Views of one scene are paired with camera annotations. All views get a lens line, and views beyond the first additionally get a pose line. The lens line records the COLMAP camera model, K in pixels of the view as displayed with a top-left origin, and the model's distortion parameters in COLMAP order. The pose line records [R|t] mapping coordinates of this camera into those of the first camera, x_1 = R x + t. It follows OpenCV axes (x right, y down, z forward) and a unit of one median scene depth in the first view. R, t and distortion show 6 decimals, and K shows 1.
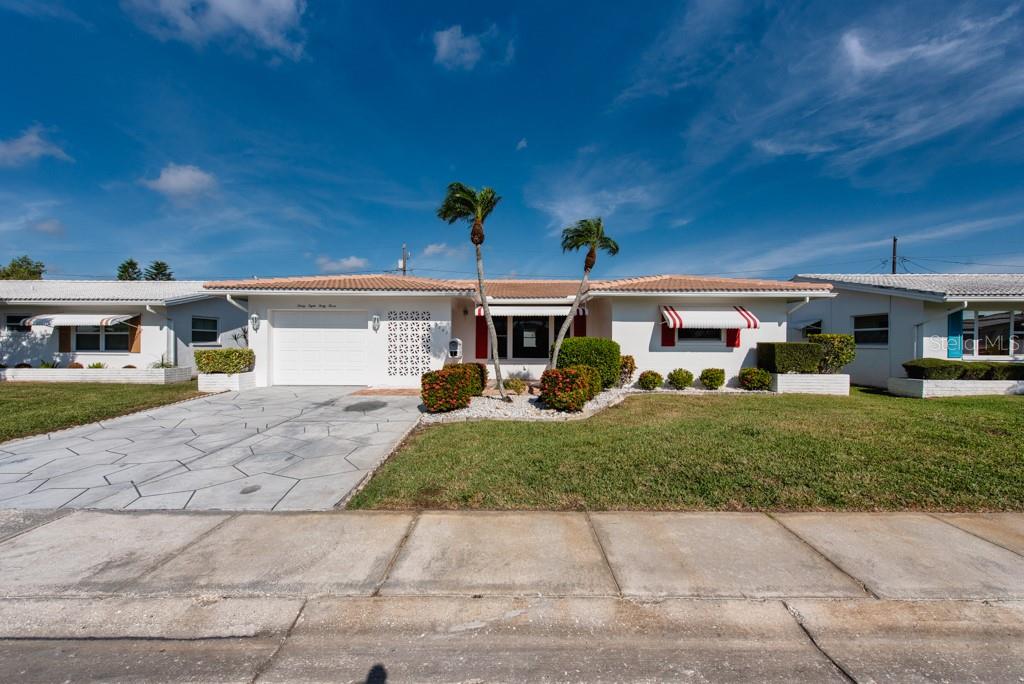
lens RADIAL K [[421.6, 0, 512.0], [0, 421.6, 342.0], [0, 0, 1]] dist [0.013365, -0.000207]
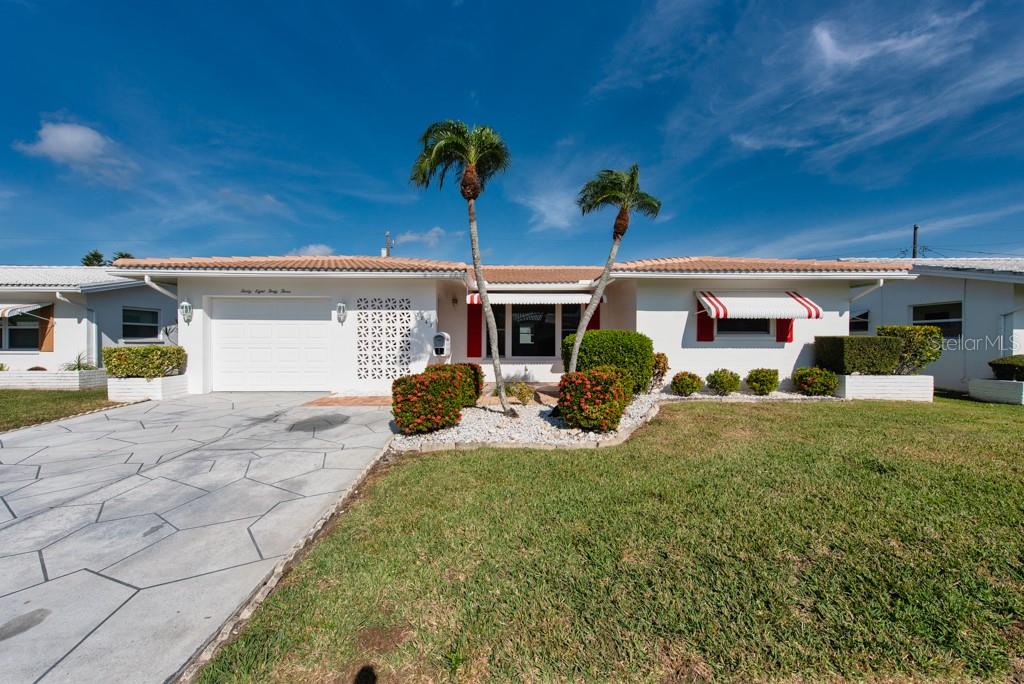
lens RADIAL K [[421.6, 0, 512.0], [0, 421.6, 342.0], [0, 0, 1]] dist [0.013365, -0.000207]
pose [[0.999746, -0.002564, 0.022385, -0.020391], [0.002414, 0.999974, 0.006724, 0.005421], [-0.022402, -0.006668, 0.999727, 0.207185]]
